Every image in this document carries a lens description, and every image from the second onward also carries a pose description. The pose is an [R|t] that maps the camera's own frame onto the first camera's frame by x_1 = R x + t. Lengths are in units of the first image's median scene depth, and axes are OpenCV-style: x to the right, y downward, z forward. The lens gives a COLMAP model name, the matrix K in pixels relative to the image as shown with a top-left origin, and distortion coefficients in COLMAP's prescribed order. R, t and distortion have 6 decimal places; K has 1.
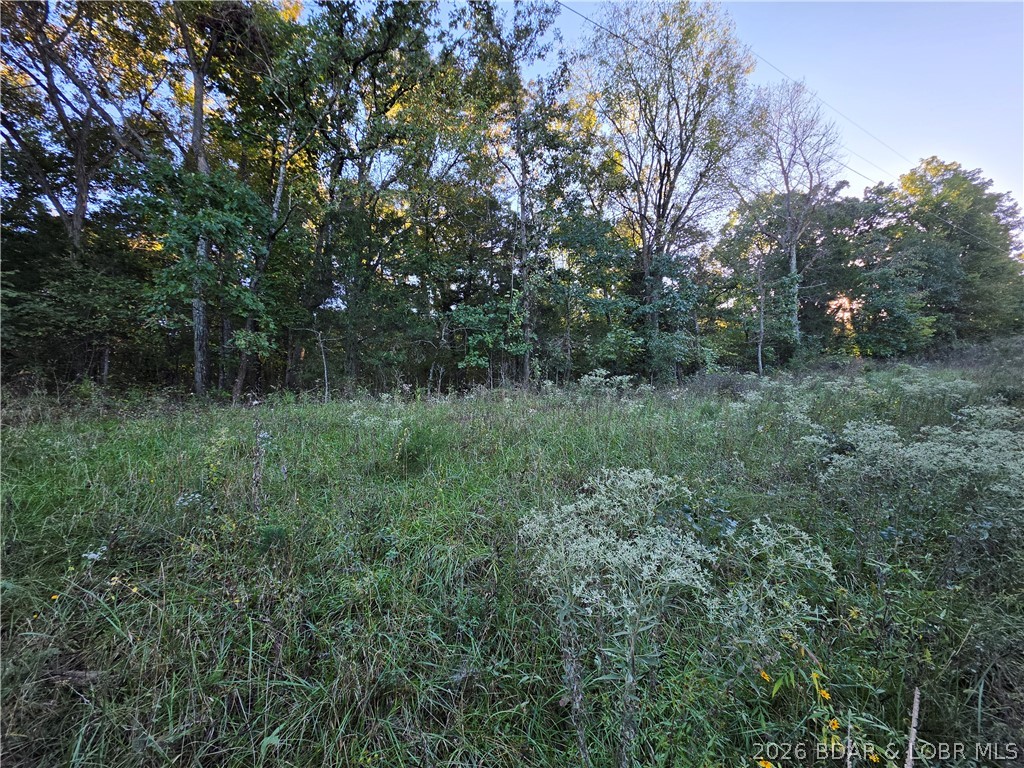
lens RADIAL K [[404.8, 0, 512.0], [0, 404.8, 384.0], [0, 0, 1]] dist [0.000731, 0.000040]
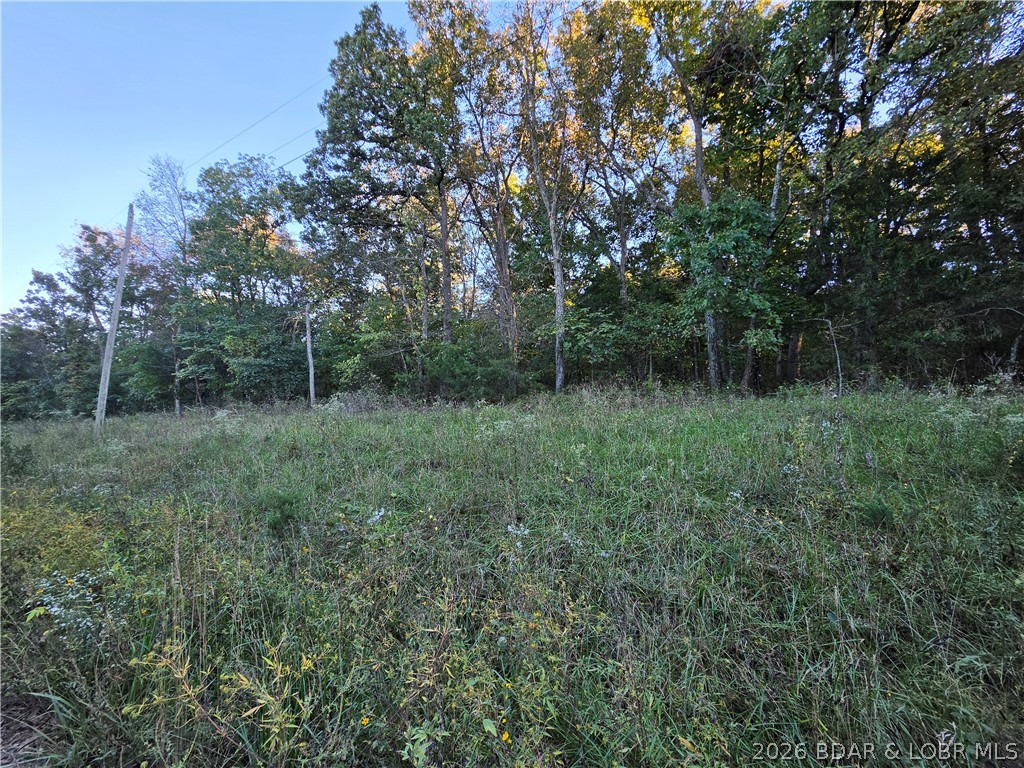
lens RADIAL K [[404.8, 0, 512.0], [0, 404.8, 384.0], [0, 0, 1]] dist [0.000731, 0.000040]
pose [[0.495081, -0.018454, -0.868651, -0.020645], [0.037240, 0.999306, -0.000005, -0.005731], [0.868049, -0.032346, 0.495424, -0.105239]]
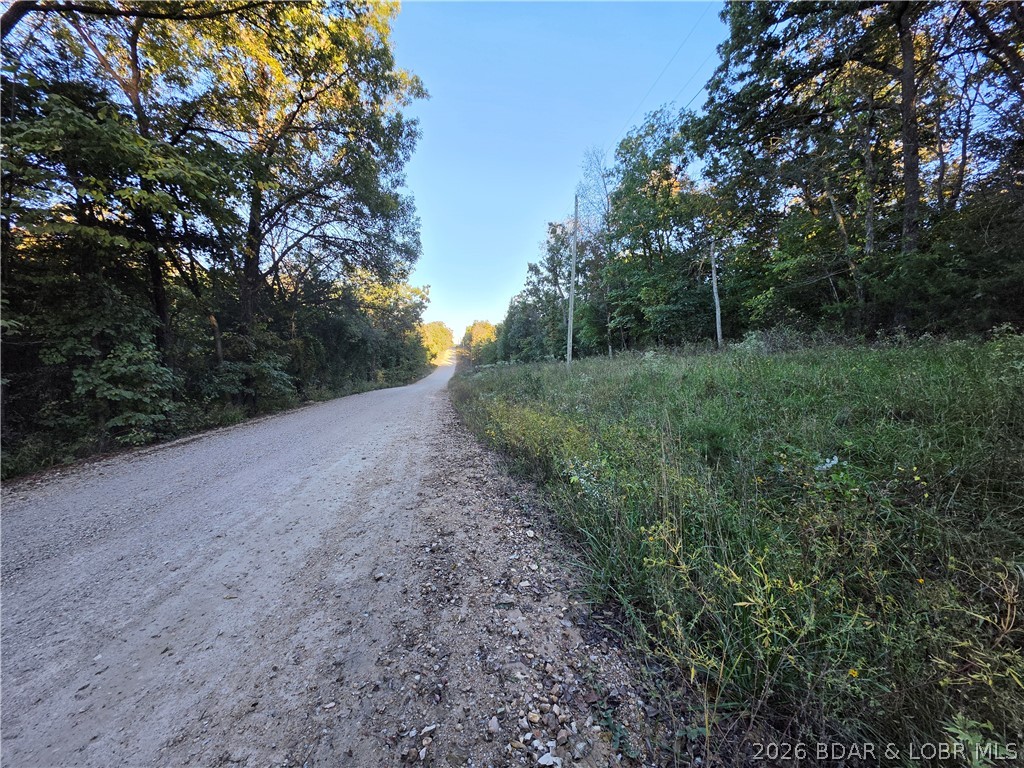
lens RADIAL K [[404.8, 0, 512.0], [0, 404.8, 384.0], [0, 0, 1]] dist [0.000731, 0.000040]
pose [[-0.381914, 0.105273, -0.918183, -0.018490], [0.092930, 0.992830, 0.075177, -0.000632], [0.919514, -0.056616, -0.388959, -0.136483]]
